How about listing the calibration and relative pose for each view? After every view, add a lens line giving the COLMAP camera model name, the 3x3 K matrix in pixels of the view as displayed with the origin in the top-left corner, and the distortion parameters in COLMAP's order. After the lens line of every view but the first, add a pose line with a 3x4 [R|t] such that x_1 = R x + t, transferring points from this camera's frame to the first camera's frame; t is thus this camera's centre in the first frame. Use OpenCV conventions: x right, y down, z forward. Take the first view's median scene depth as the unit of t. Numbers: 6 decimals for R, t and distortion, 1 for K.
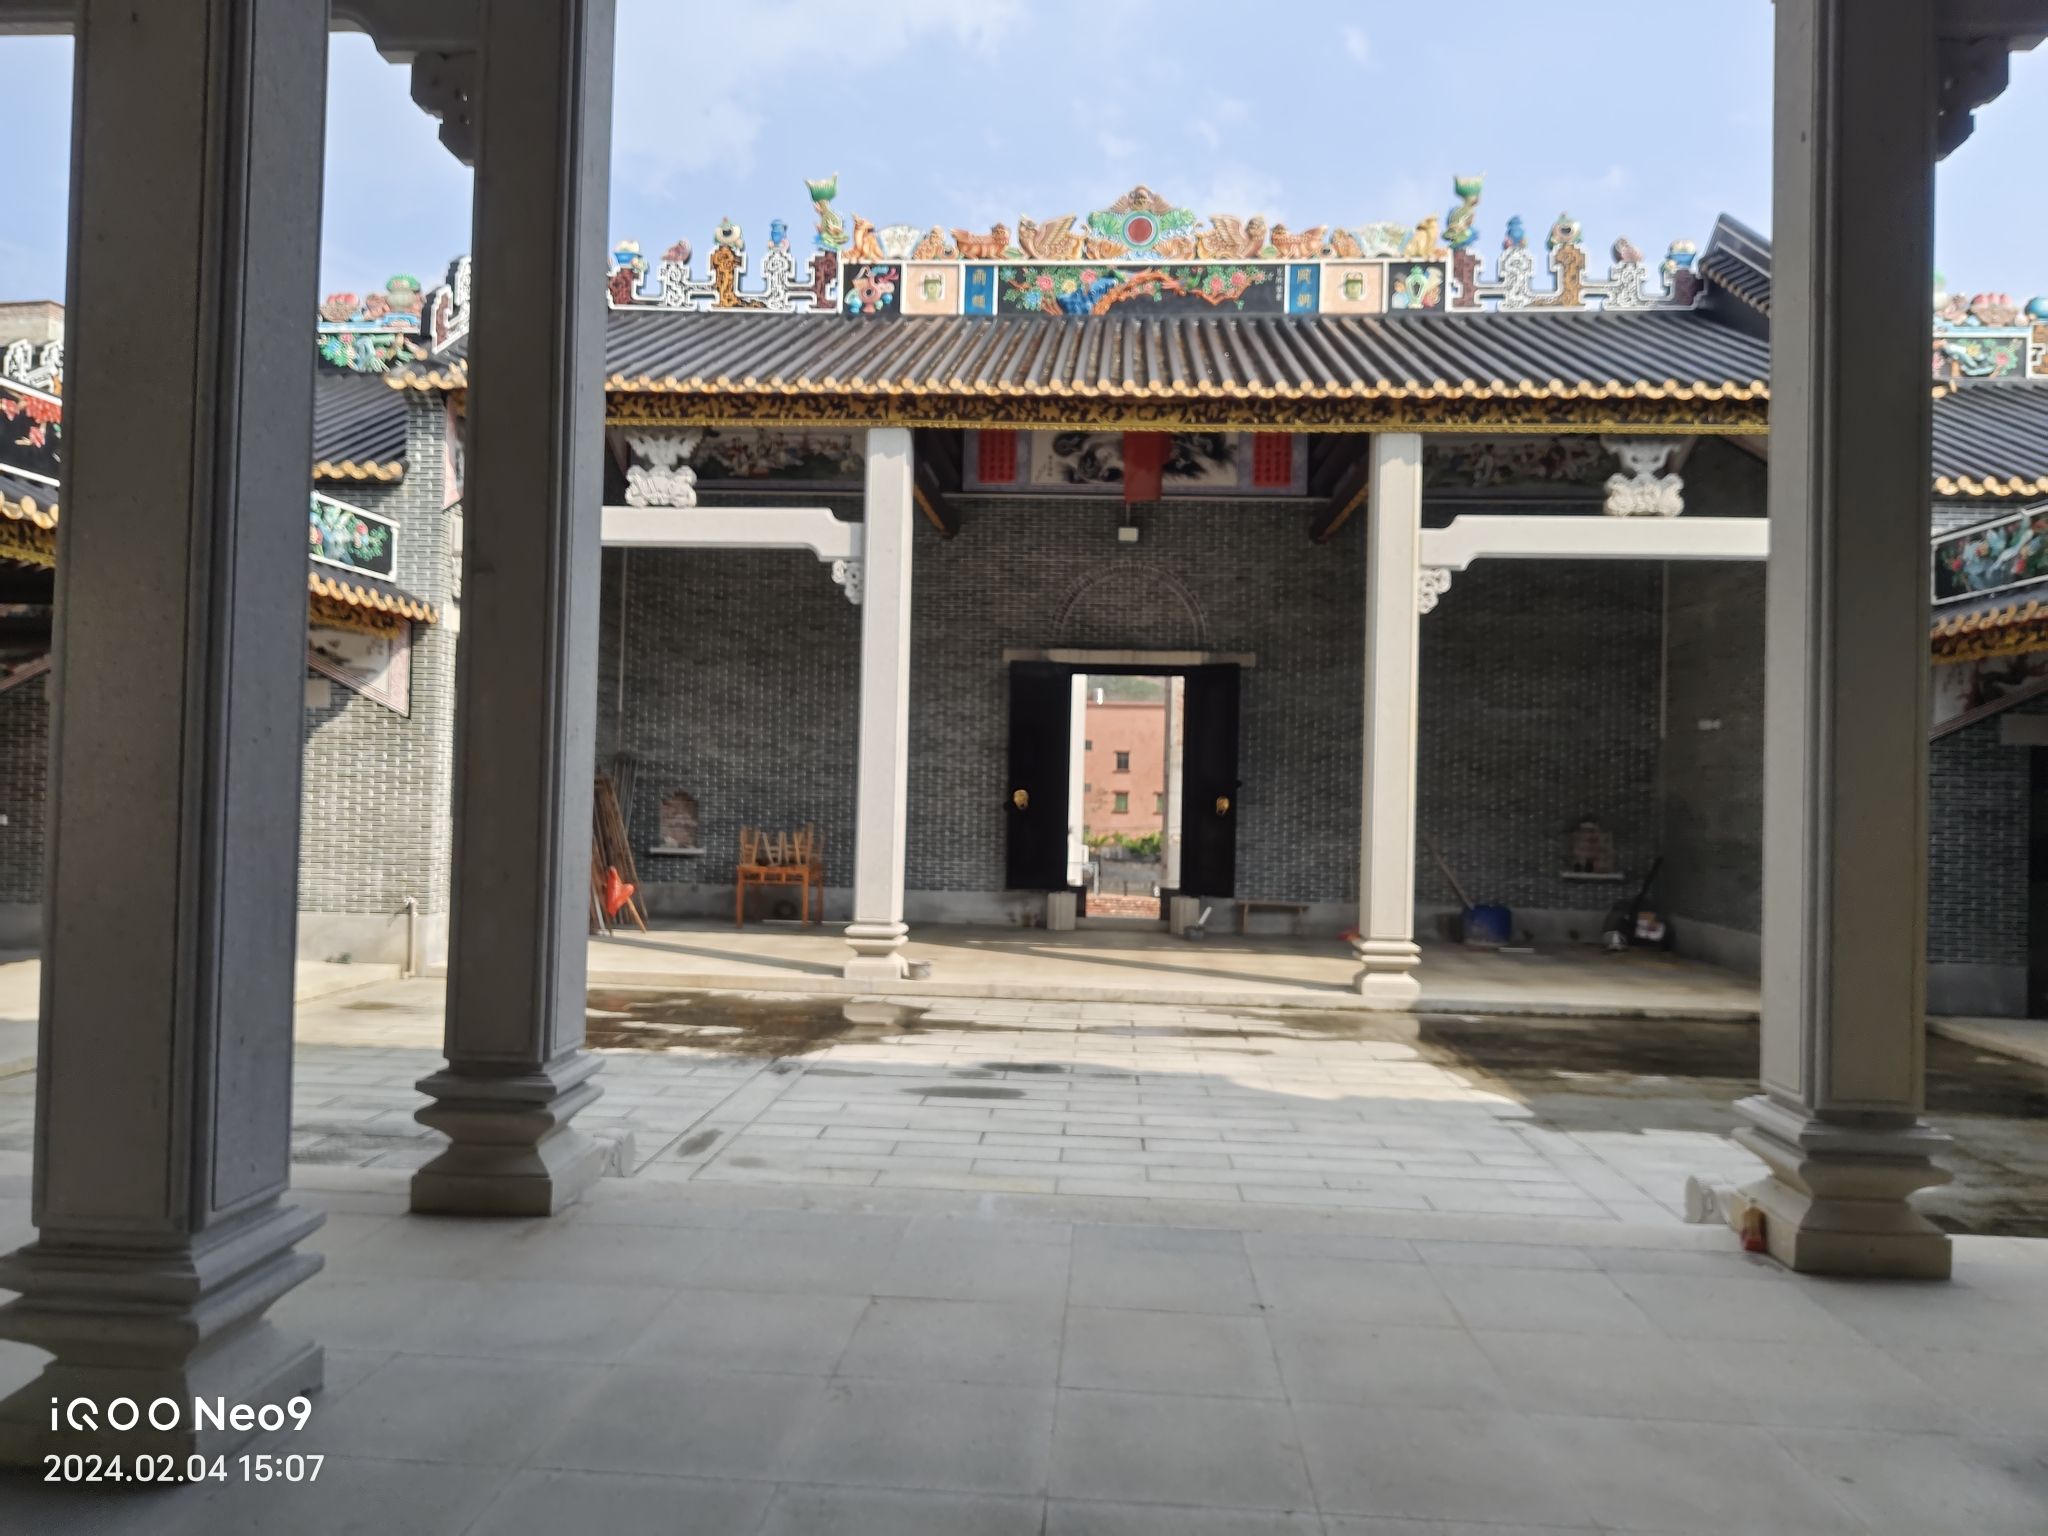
lens RADIAL K [[1395.6, 0, 1024.0], [0, 1395.6, 768.0], [0, 0, 1]] dist [-0.000419, 0.008002]
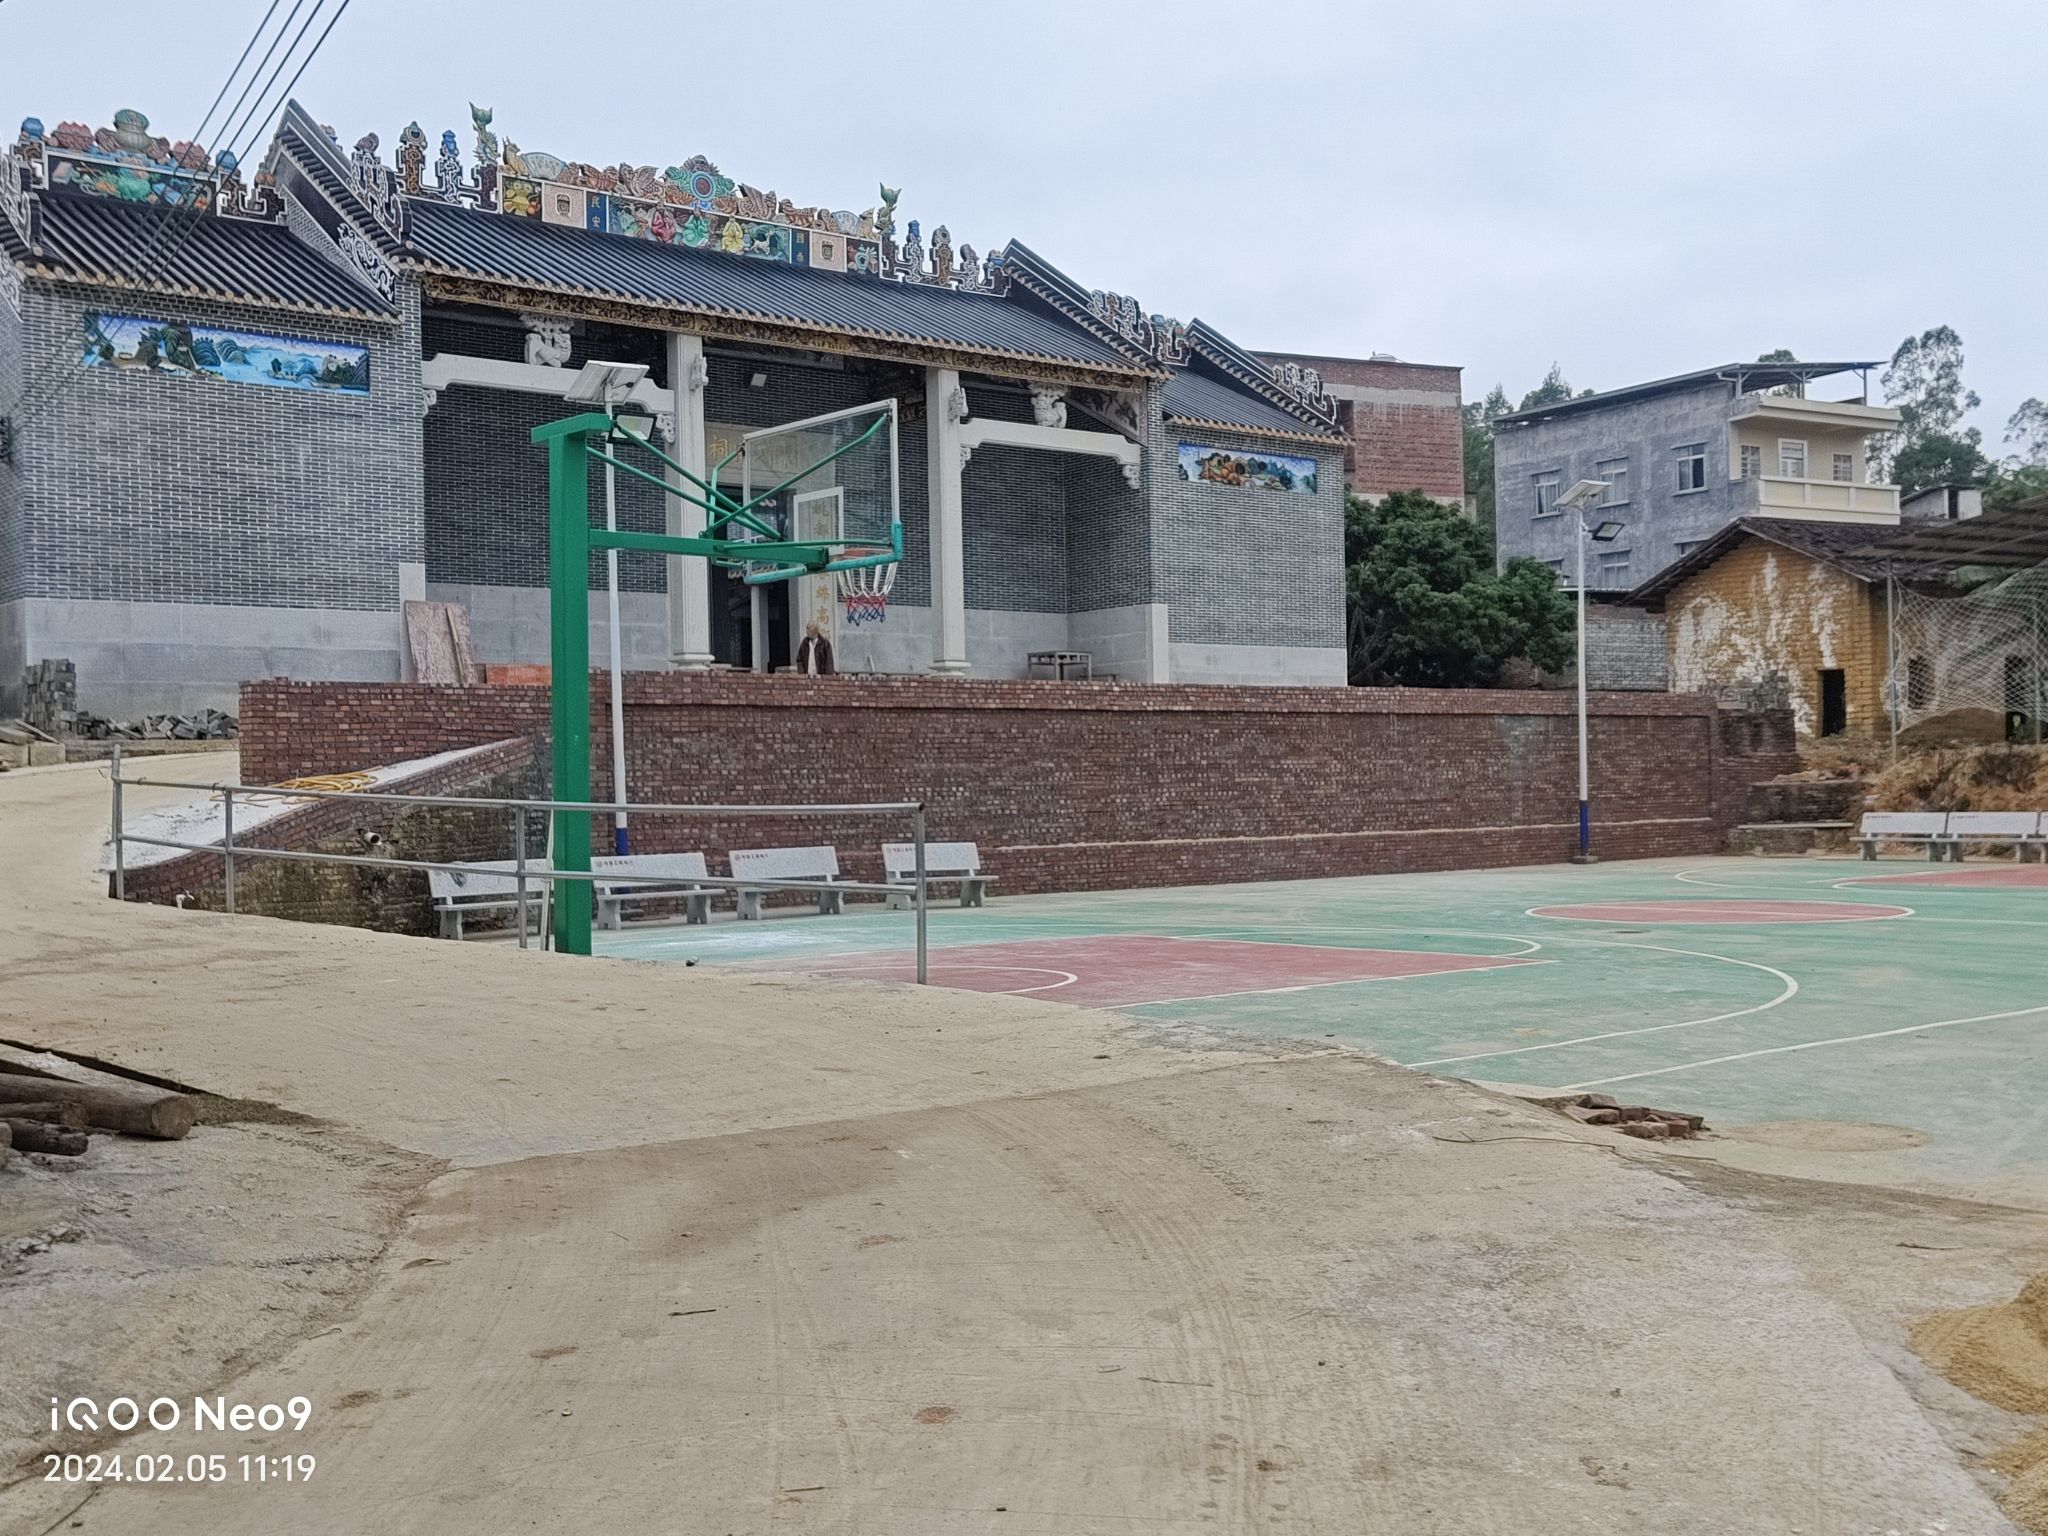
lens RADIAL K [[2130.4, 0, 1022.4], [0, 2130.4, 814.3], [0, 0, 1]] dist [0.060134, -0.003366]
pose [[0.731053, -0.048531, 0.680592, -1.470120], [0.027688, 0.998756, 0.041478, 0.206473], [-0.681759, -0.011478, 0.731487, -1.012252]]
